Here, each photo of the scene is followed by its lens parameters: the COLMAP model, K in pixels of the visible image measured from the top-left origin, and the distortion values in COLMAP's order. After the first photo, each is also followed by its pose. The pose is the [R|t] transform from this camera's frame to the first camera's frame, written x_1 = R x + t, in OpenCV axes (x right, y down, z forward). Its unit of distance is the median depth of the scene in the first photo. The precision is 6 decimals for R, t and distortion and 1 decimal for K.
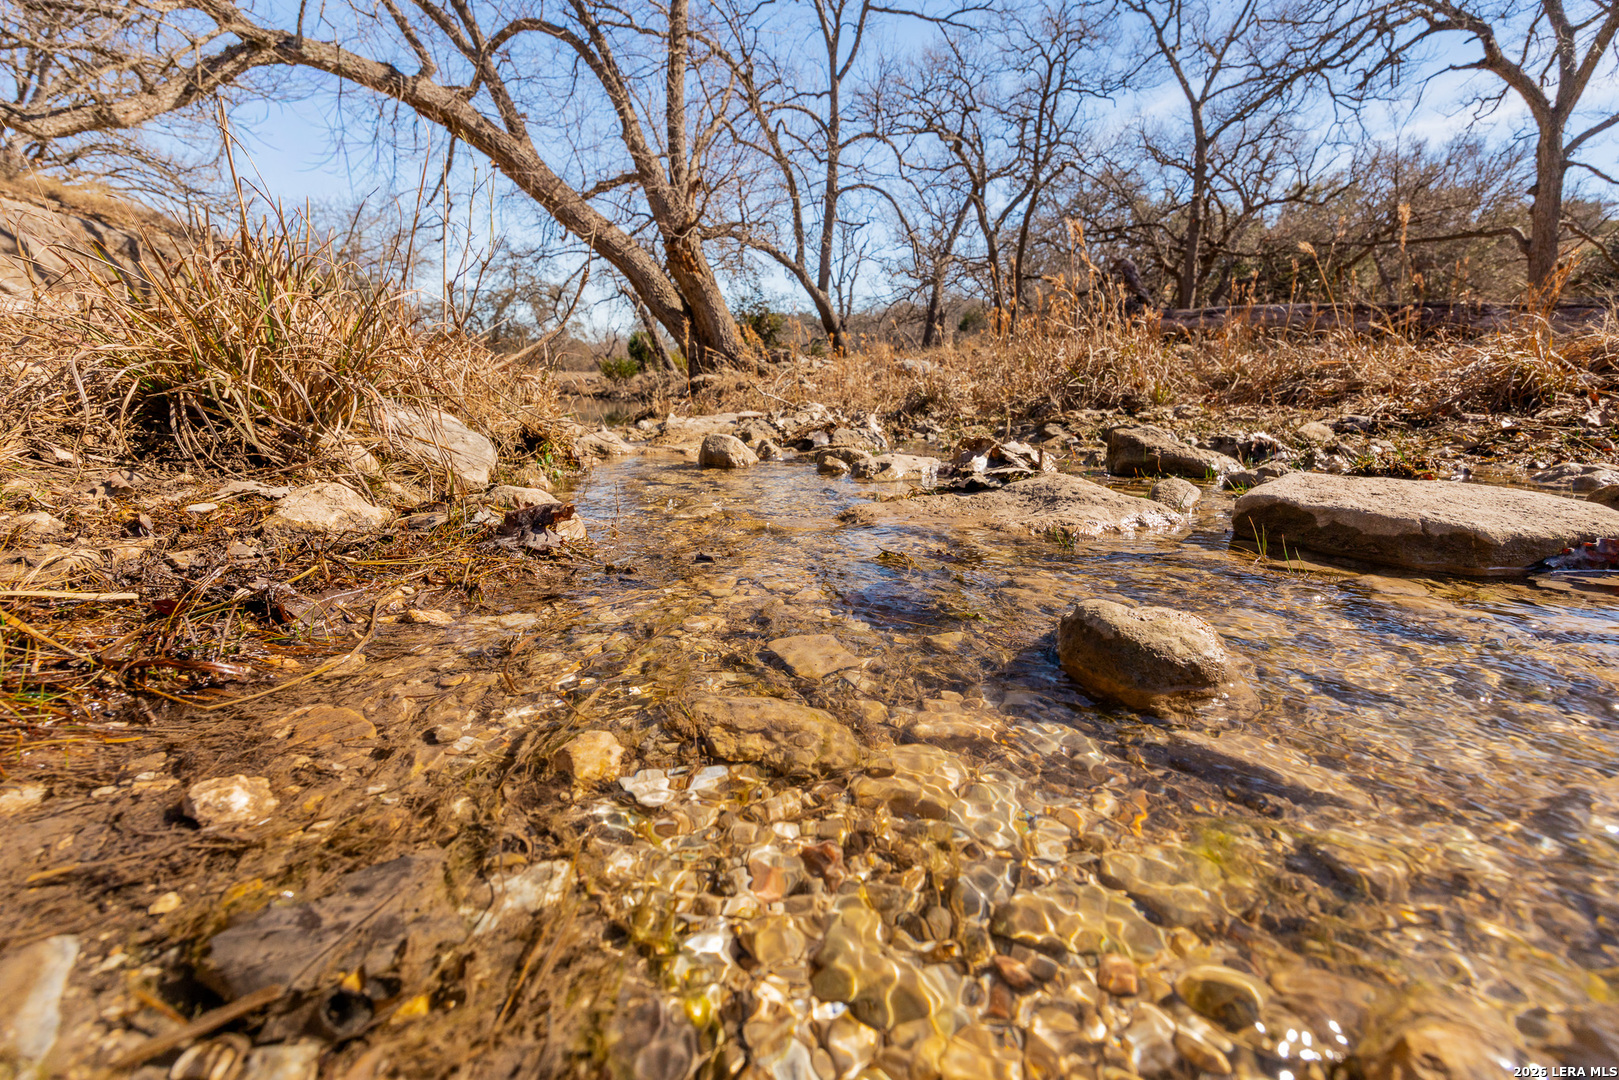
lens RADIAL K [[738.1, 0, 814.5], [0, 738.1, 544.9], [0, 0, 1]] dist [0.000597, 0.000130]
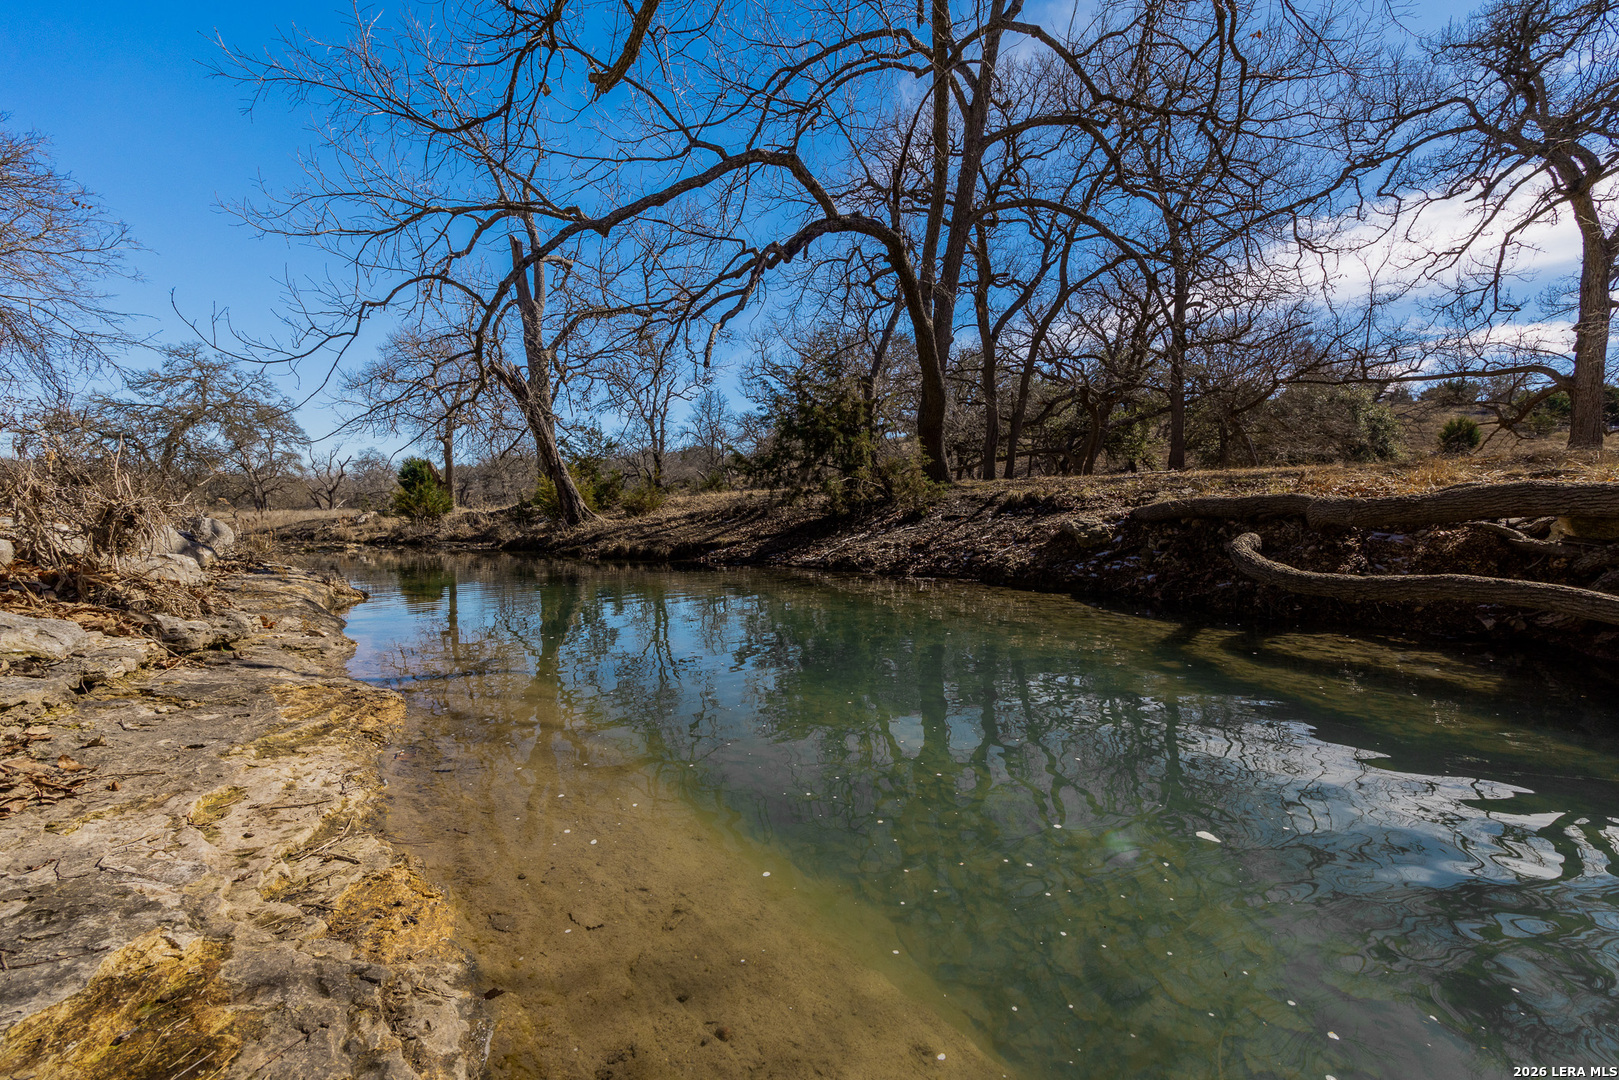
lens RADIAL K [[648.9, 0, 807.0], [0, 648.9, 544.5], [0, 0, 1]] dist [0.001889, 0.000143]
pose [[0.923956, -0.022198, 0.381855, -0.529432], [0.089127, 0.983329, -0.158495, -0.243330], [-0.371971, 0.180476, 0.910531, 1.056478]]
